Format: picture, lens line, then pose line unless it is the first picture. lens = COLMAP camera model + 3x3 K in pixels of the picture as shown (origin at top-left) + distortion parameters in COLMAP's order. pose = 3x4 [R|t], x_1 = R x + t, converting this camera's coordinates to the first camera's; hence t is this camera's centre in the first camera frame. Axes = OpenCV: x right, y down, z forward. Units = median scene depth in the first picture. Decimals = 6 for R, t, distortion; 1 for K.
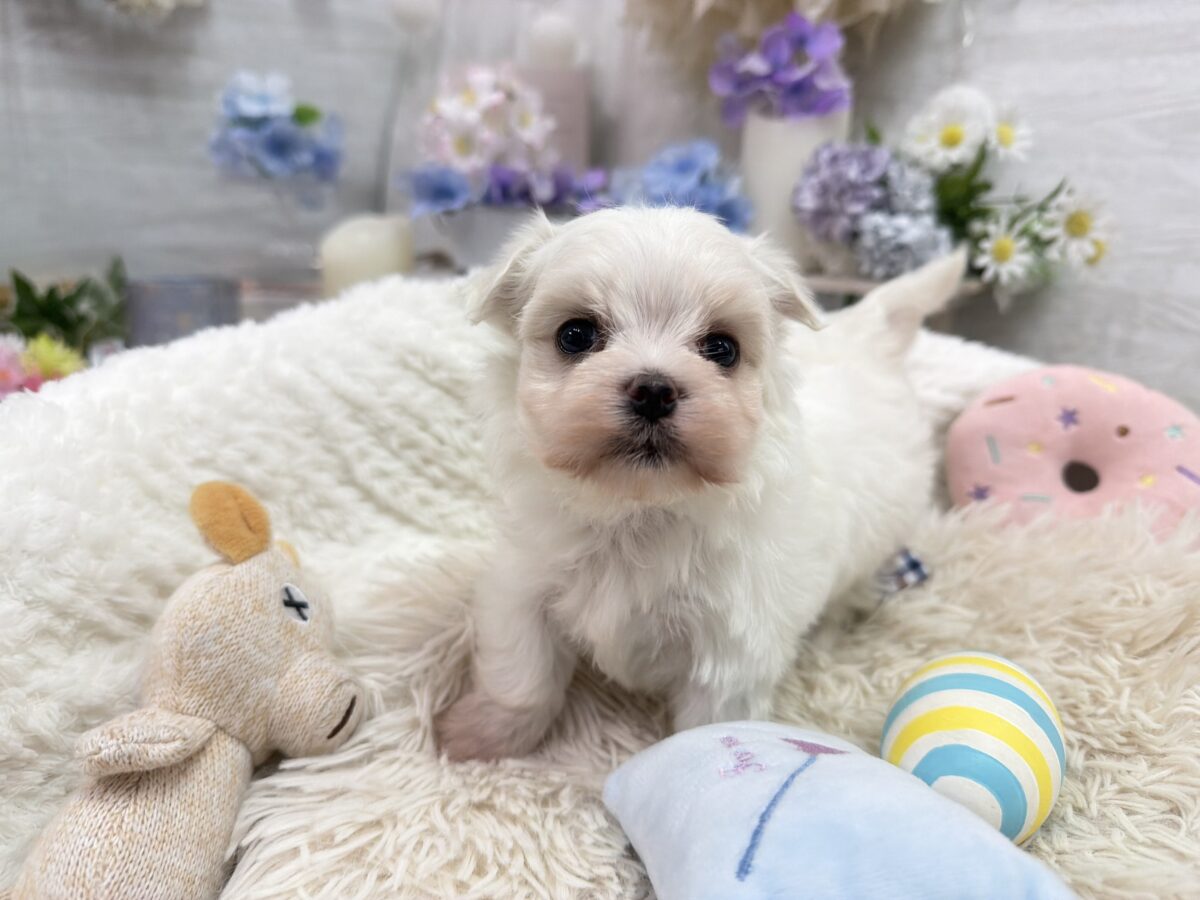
lens RADIAL K [[896.7, 0, 598.3], [0, 896.7, 457.6], [0, 0, 1]] dist [-0.051726, 0.003647]
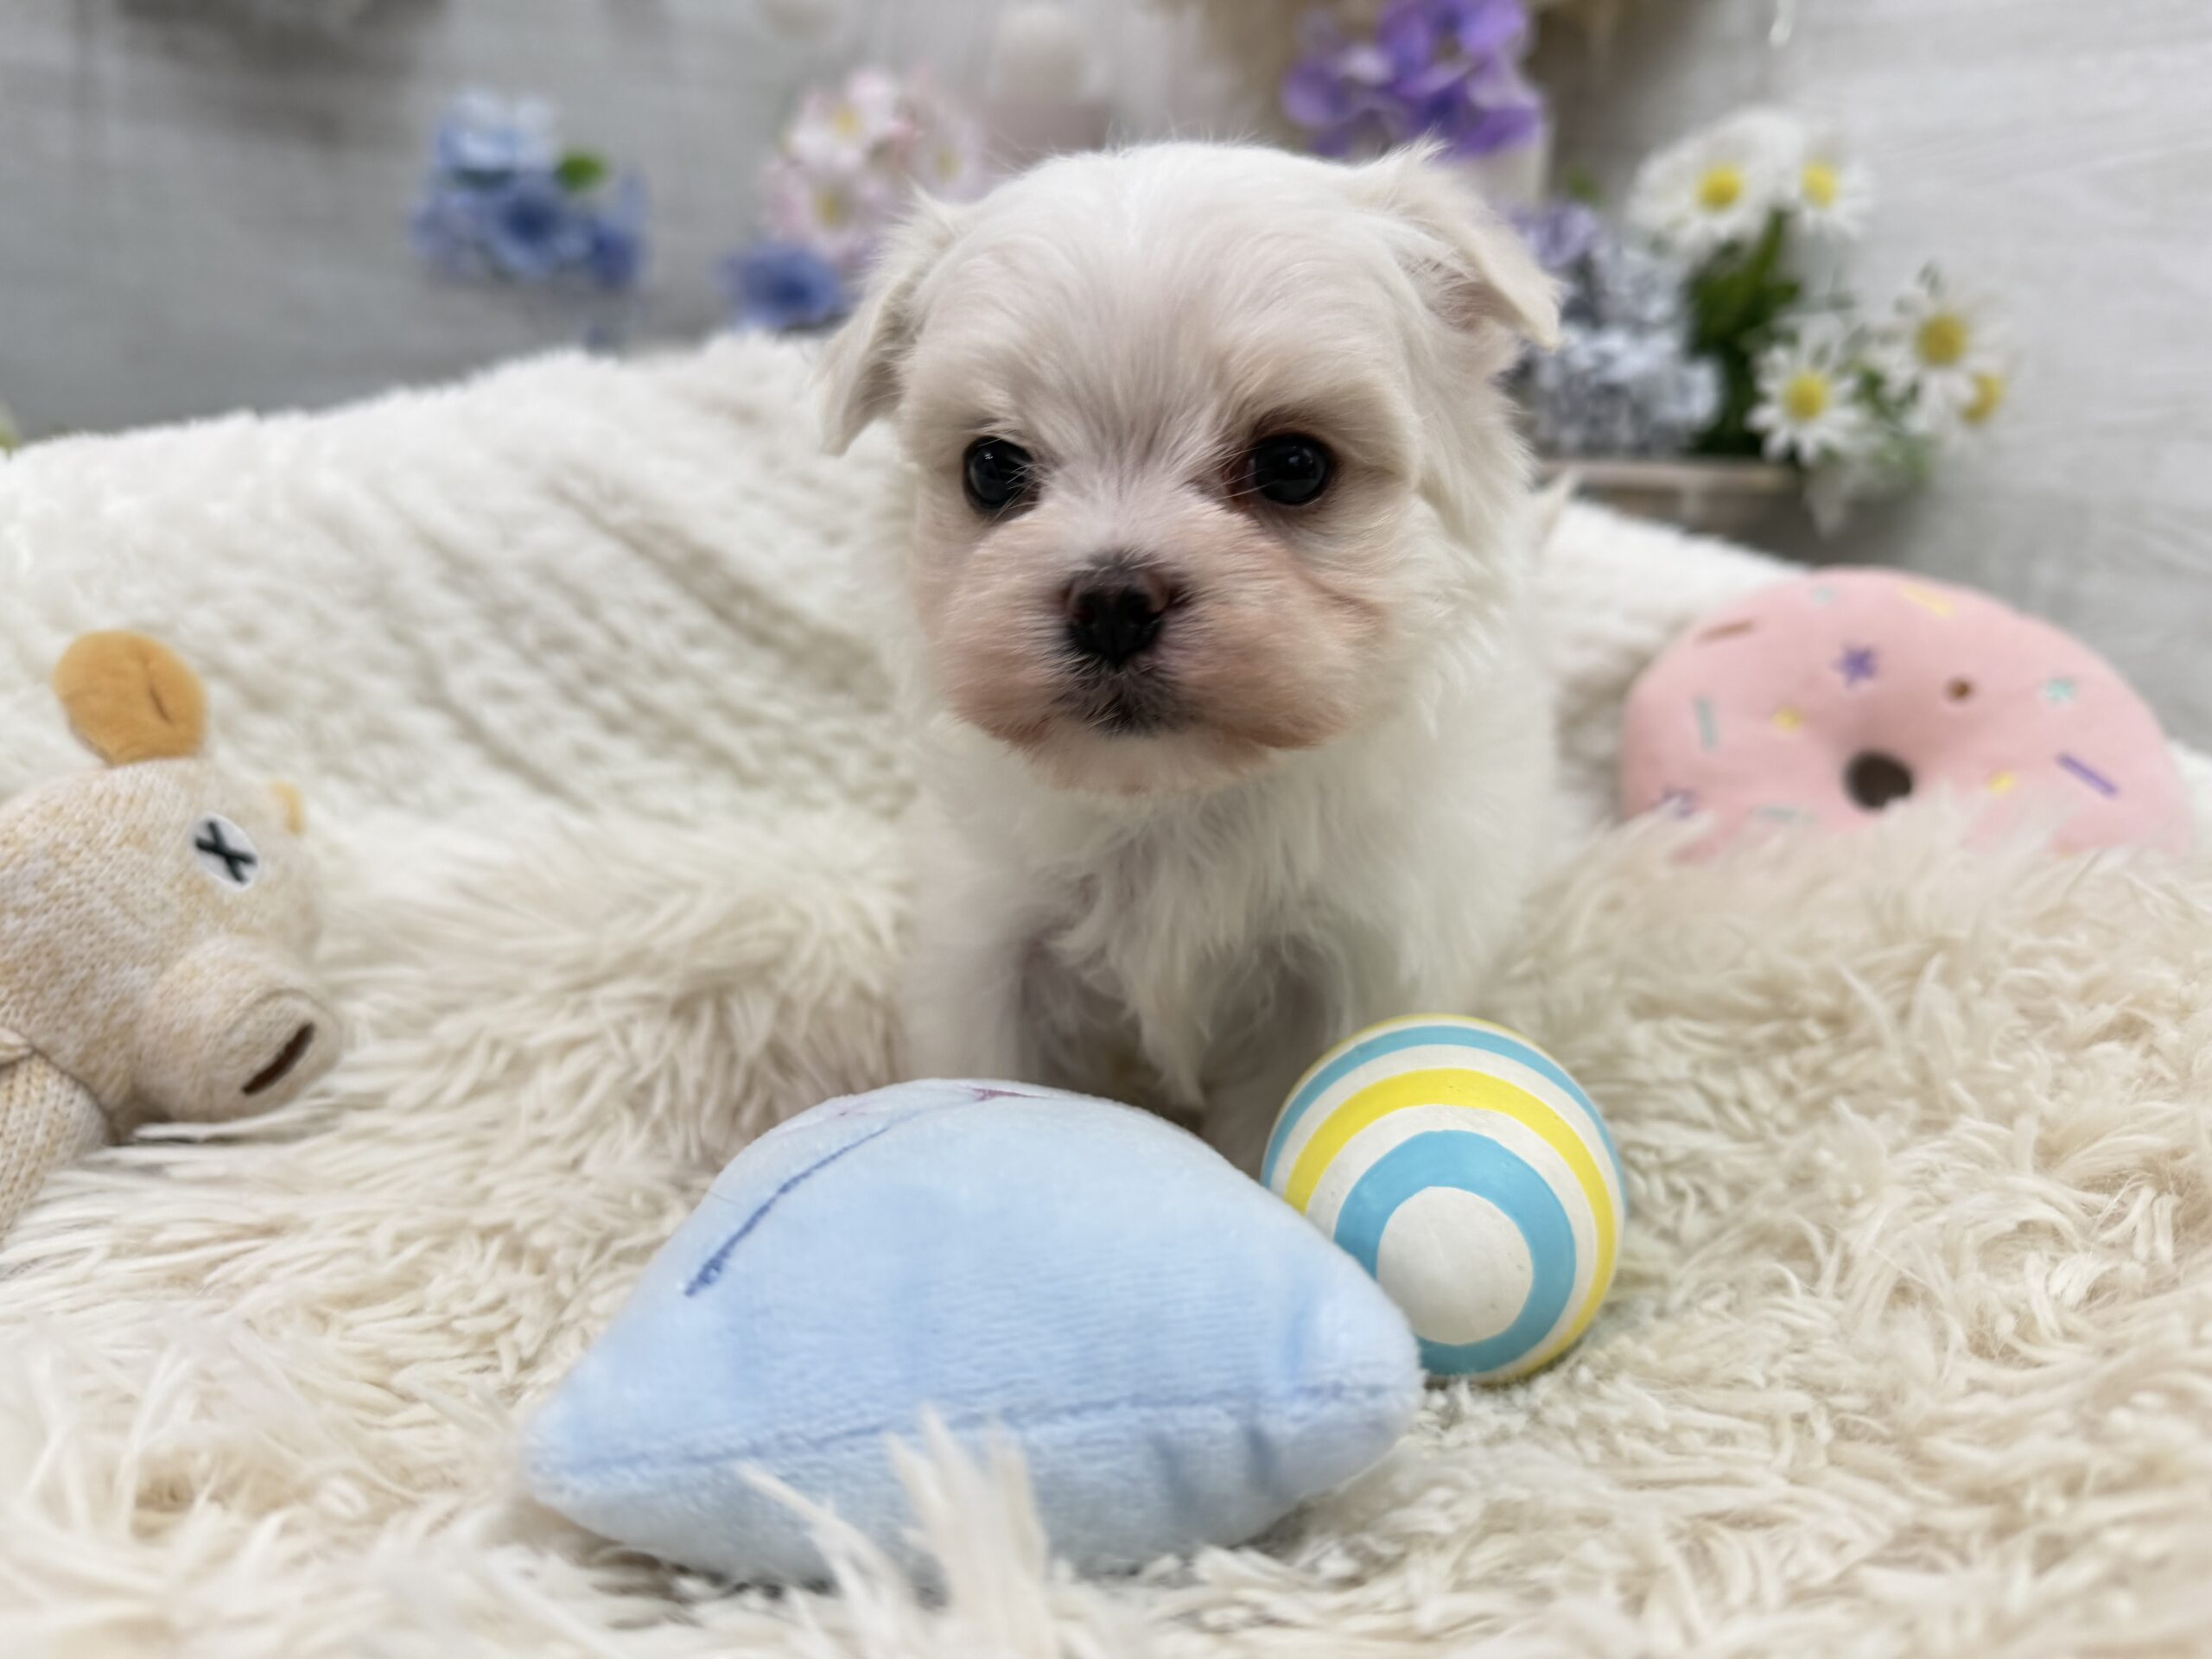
lens RADIAL K [[1653.0, 0, 1115.4], [0, 1653.0, 836.1], [0, 0, 1]] dist [-0.051726, 0.003647]
pose [[0.996883, 0.043693, -0.065684, 0.171393], [-0.046632, 0.997947, -0.043895, 0.114763], [0.063631, 0.046821, 0.996875, 0.037810]]
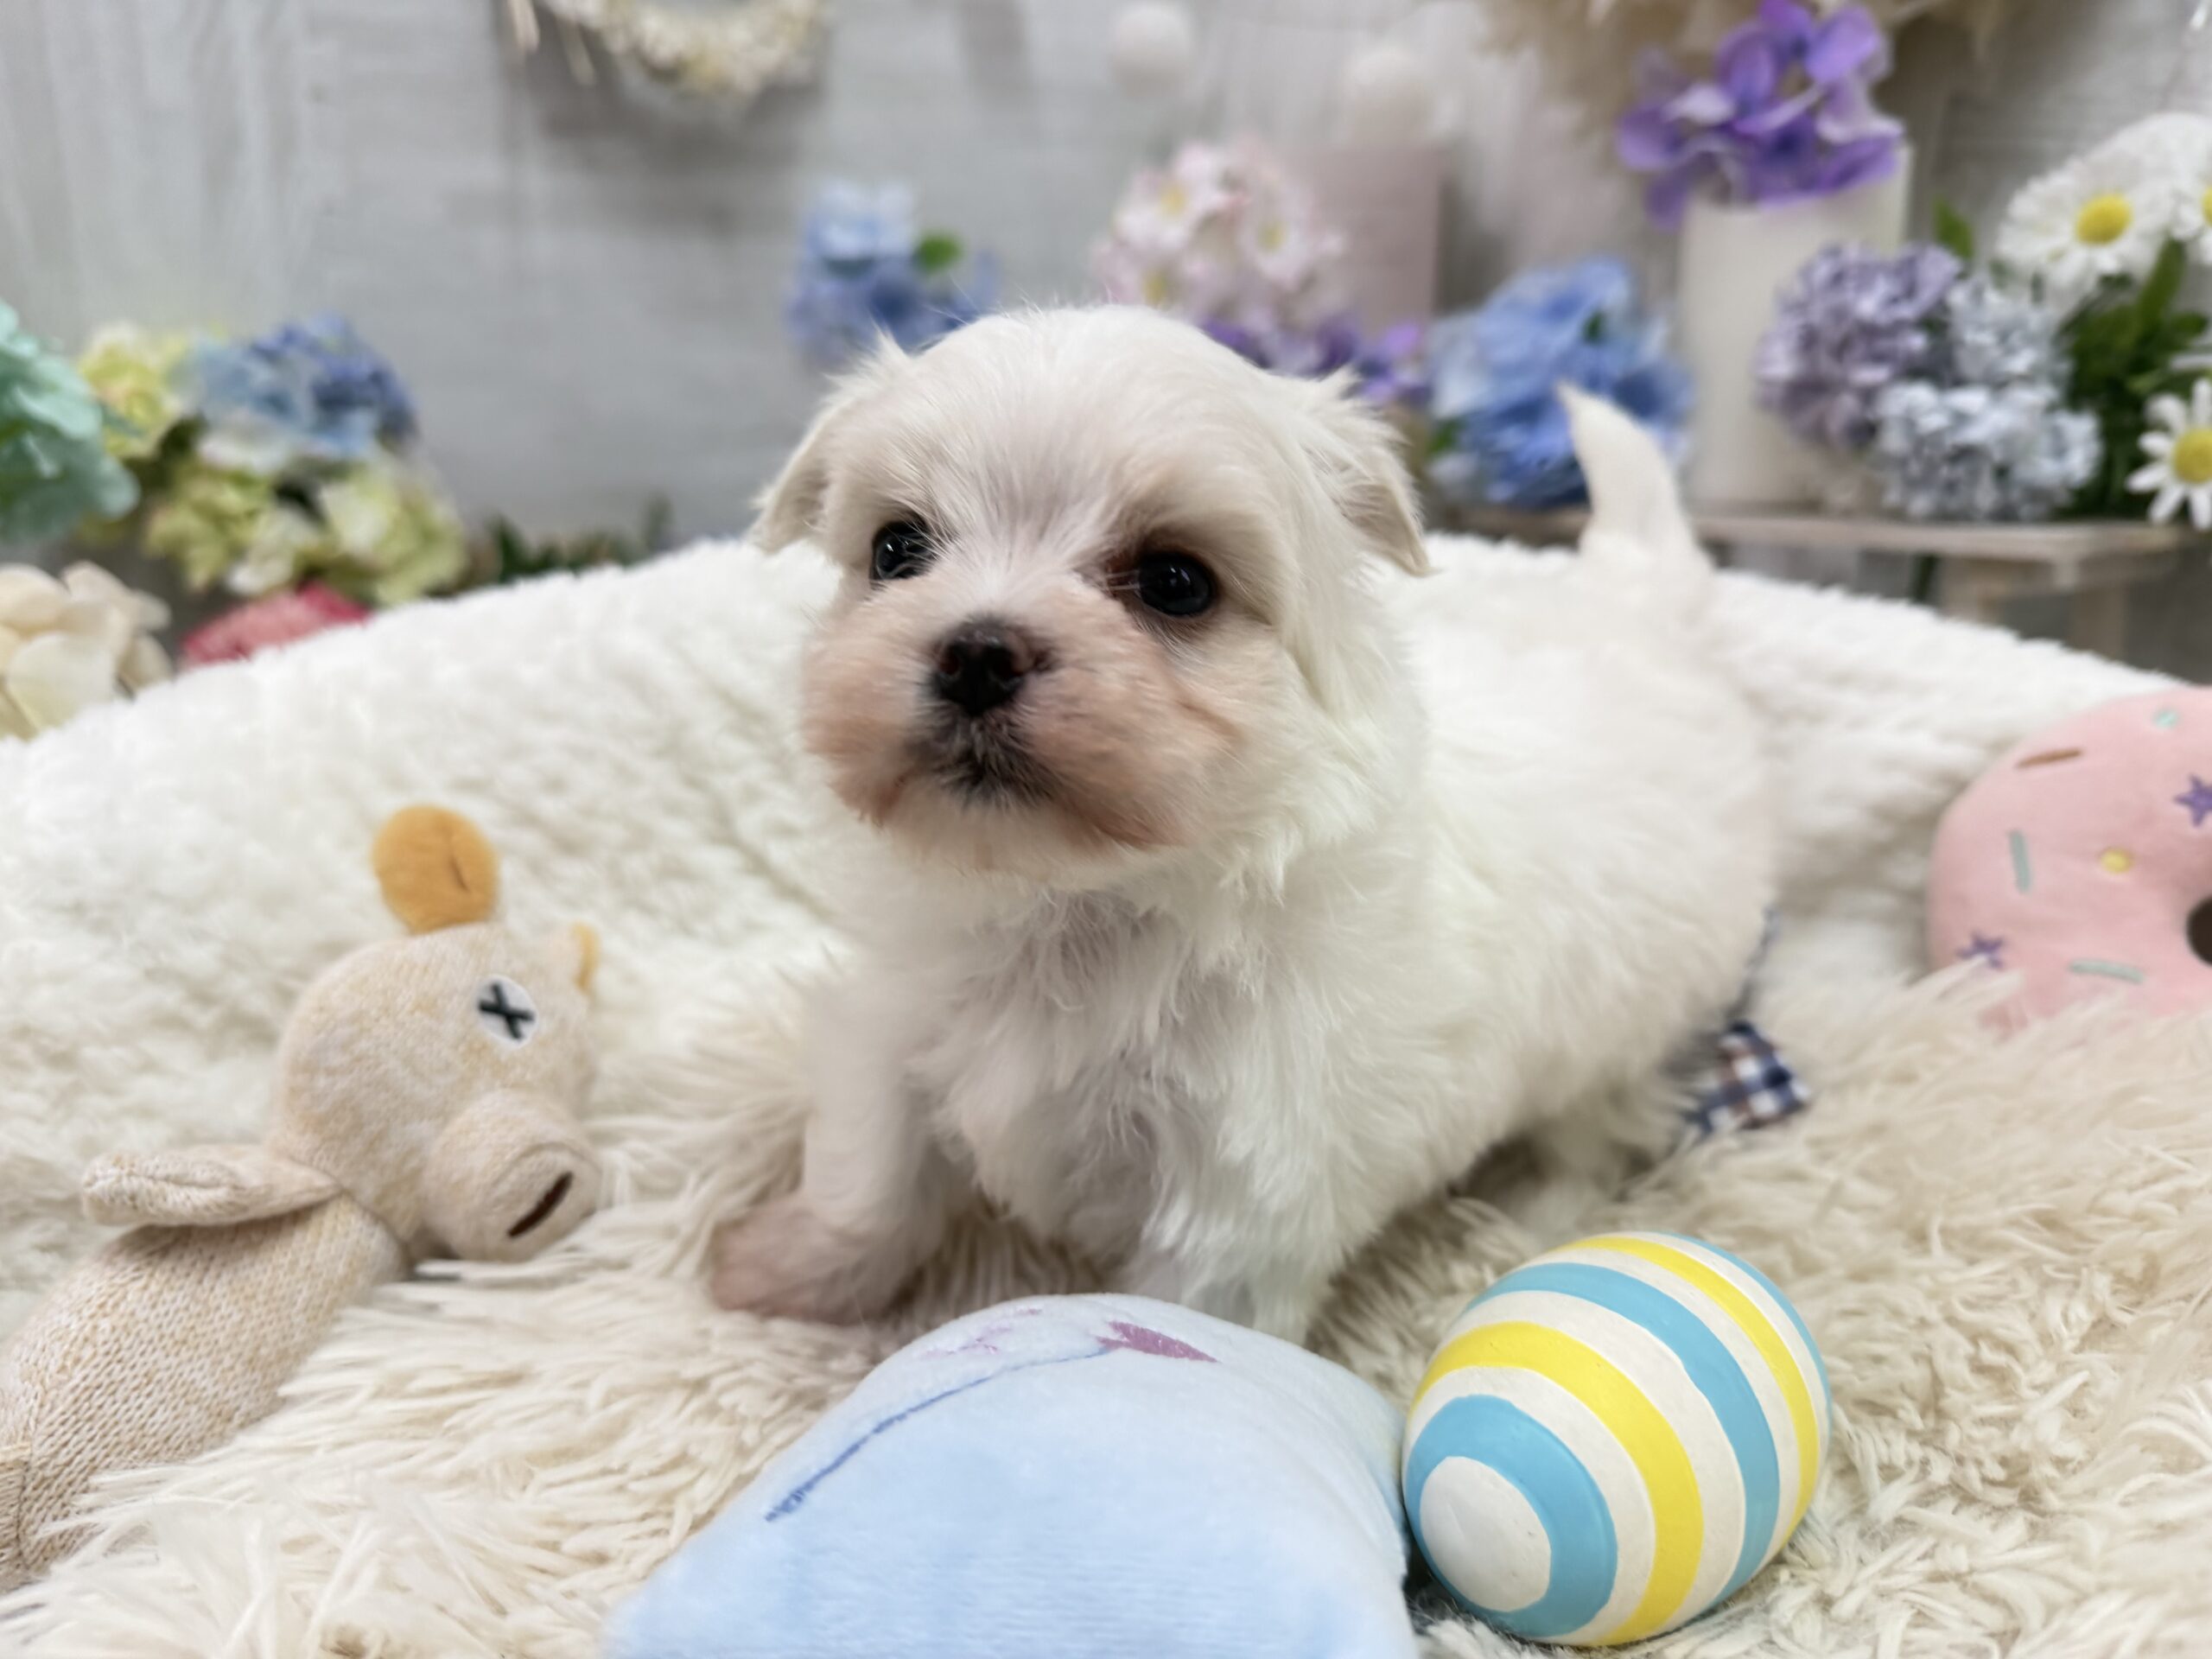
lens RADIAL K [[1653.0, 0, 1113.0], [0, 1653.0, 847.5], [0, 0, 1]] dist [-0.051726, 0.003647]
pose [[0.949491, 0.056677, -0.308635, 0.256839], [-0.065492, 0.997686, -0.018270, 0.031161], [0.306885, 0.037561, 0.951005, 0.043673]]
